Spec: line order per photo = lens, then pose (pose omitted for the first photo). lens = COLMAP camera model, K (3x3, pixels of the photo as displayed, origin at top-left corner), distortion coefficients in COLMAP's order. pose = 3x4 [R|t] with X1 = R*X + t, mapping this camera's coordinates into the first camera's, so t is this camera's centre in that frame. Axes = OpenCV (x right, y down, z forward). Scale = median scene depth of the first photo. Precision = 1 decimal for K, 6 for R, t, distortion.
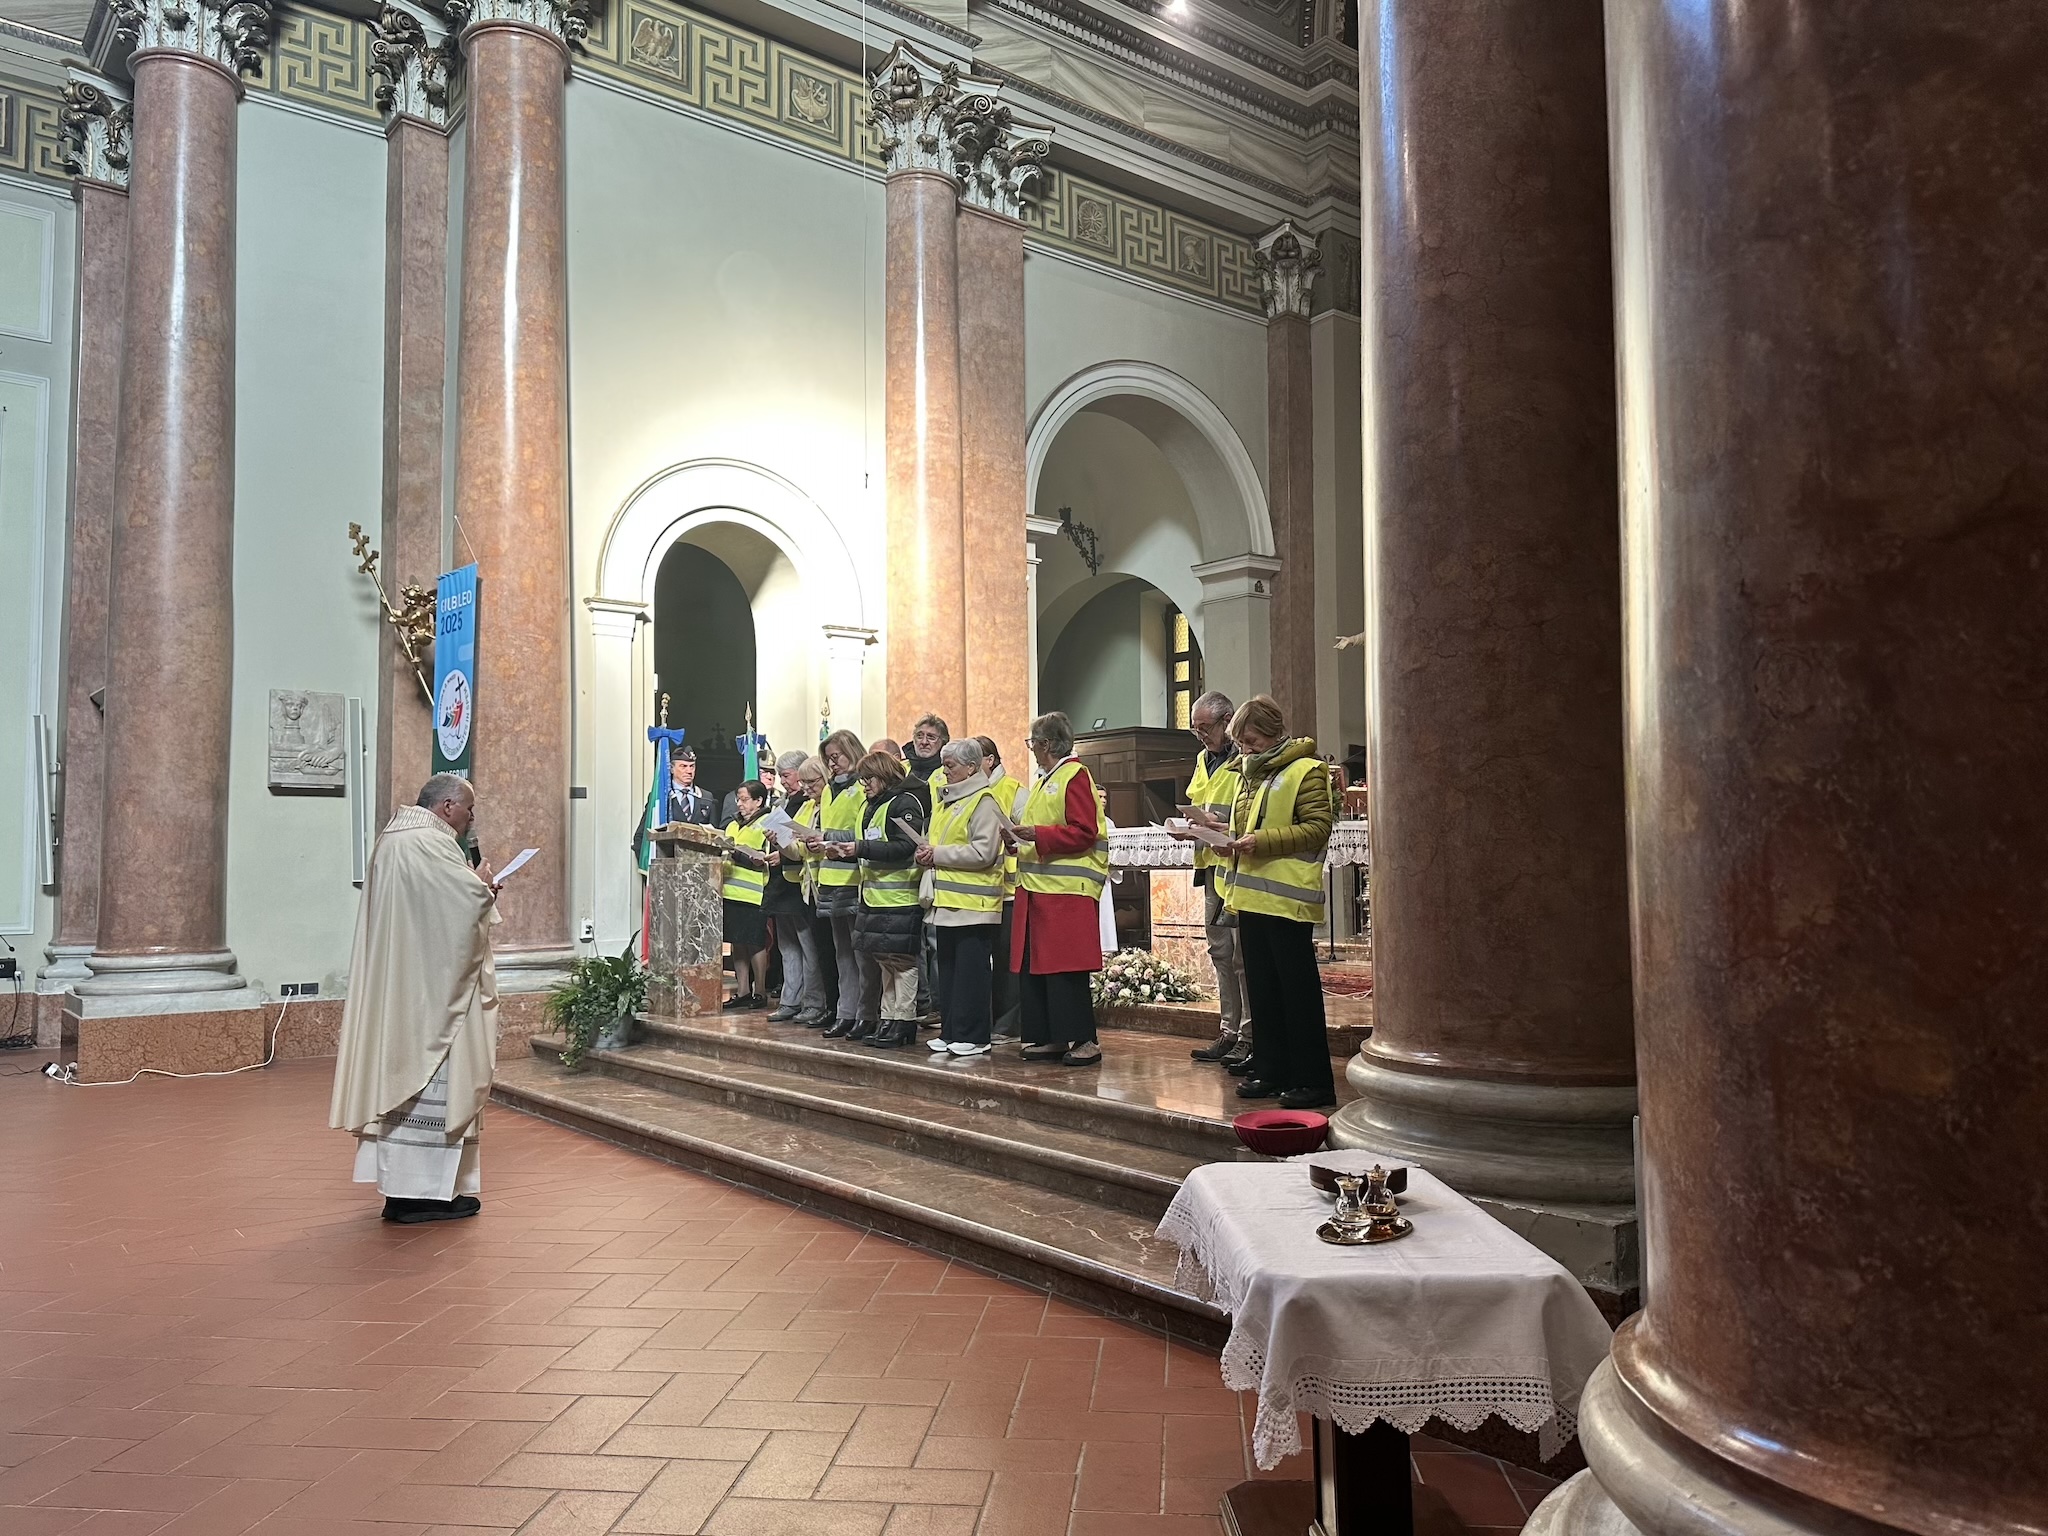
lens RADIAL K [[1433.3, 0, 1034.2], [0, 1433.3, 781.8], [0, 0, 1]] dist [0.061566, -0.072435]
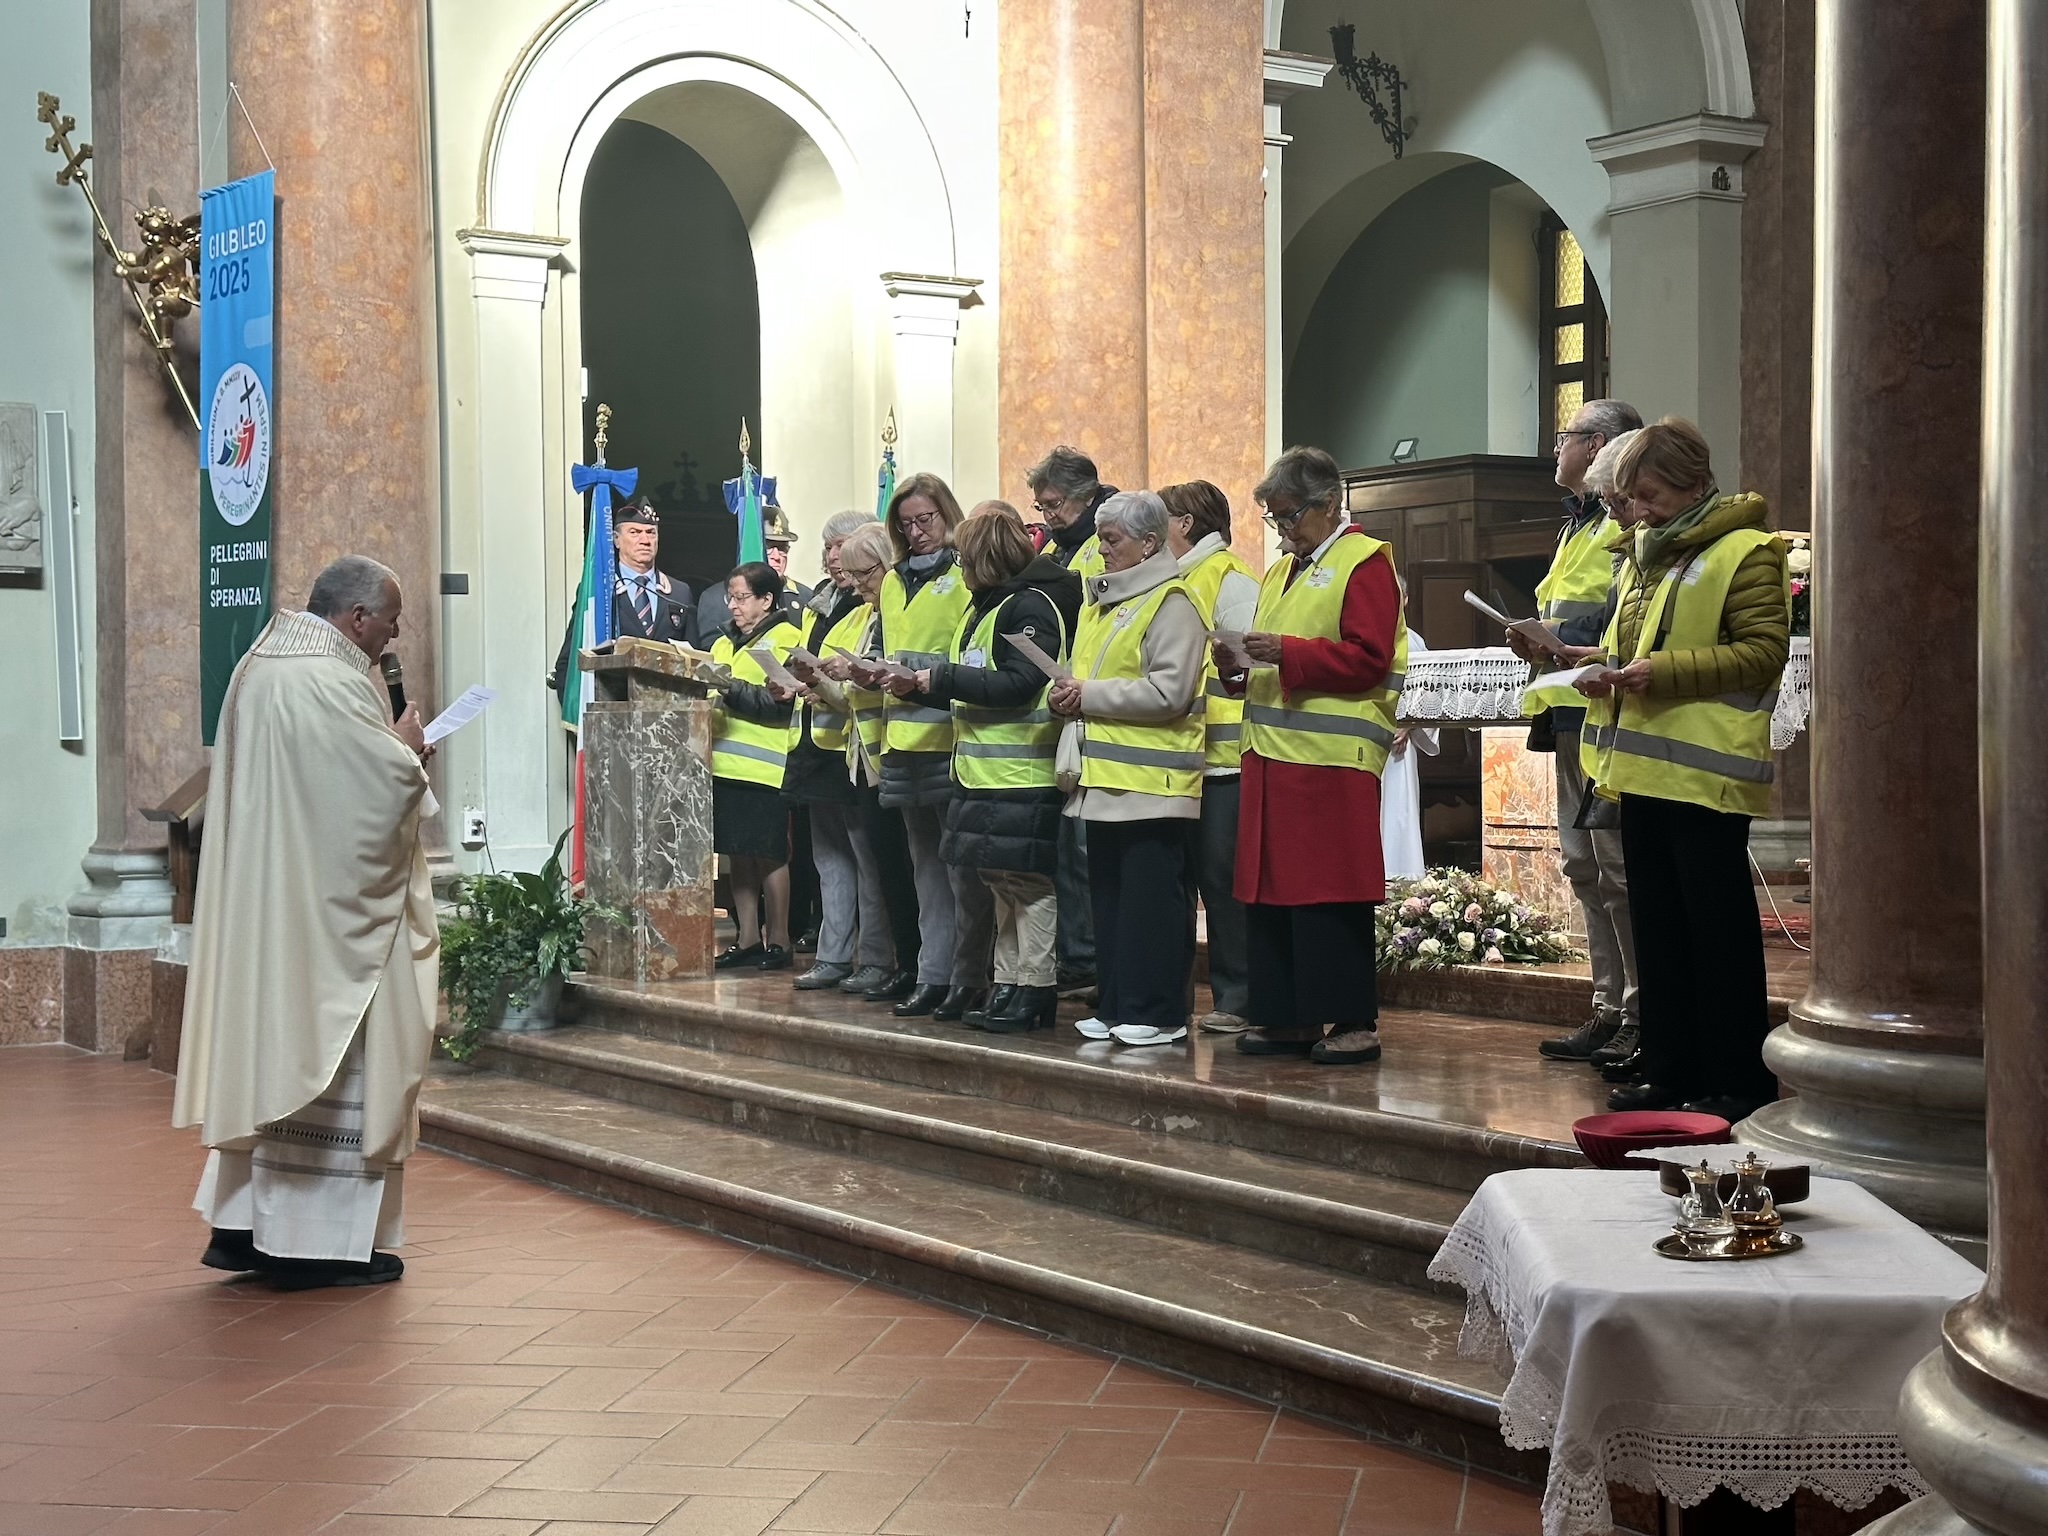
lens RADIAL K [[2861.1, 0, 1013.6], [0, 2861.1, 756.4], [0, 0, 1]] dist [0.111927, 0.000000]
pose [[0.995514, 0.005984, -0.094423, 0.005865], [0.000625, 0.997560, 0.069805, -0.003341], [0.094610, -0.069551, 0.993082, -0.094530]]
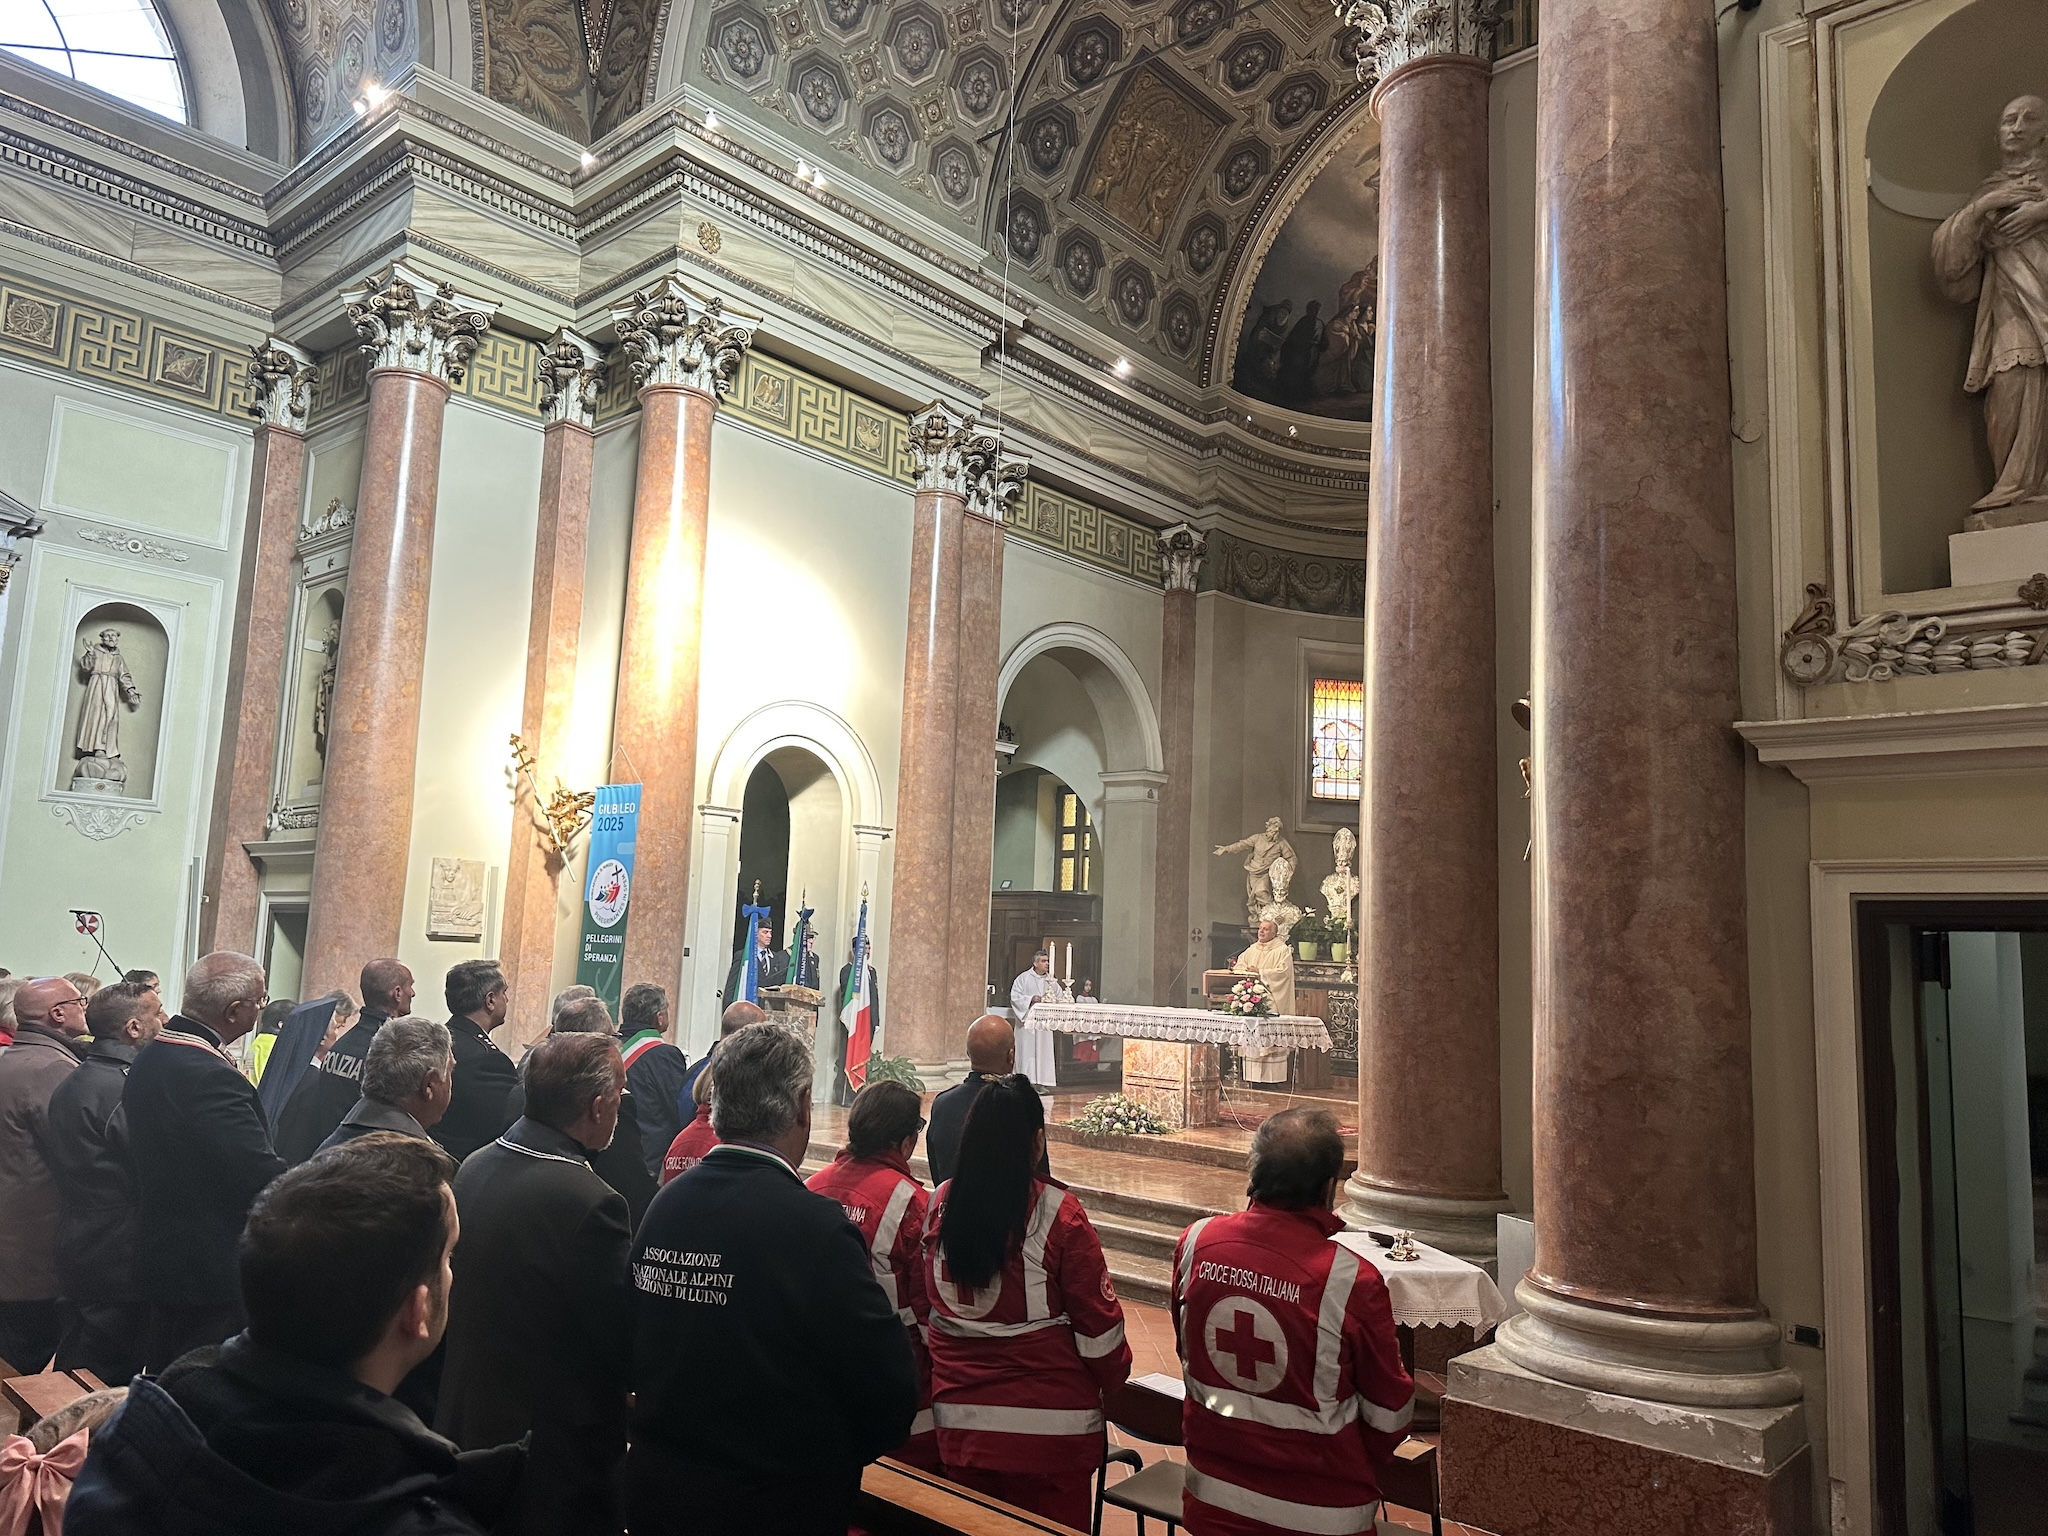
lens RADIAL K [[1433.3, 0, 1034.9], [0, 1433.3, 766.2], [0, 0, 1]] dist [0.061566, -0.072435]
pose [[0.984964, 0.071052, 0.157471, -0.225187], [-0.059113, 0.995100, -0.079255, -0.078977], [-0.162331, 0.068755, 0.984338, -0.375528]]
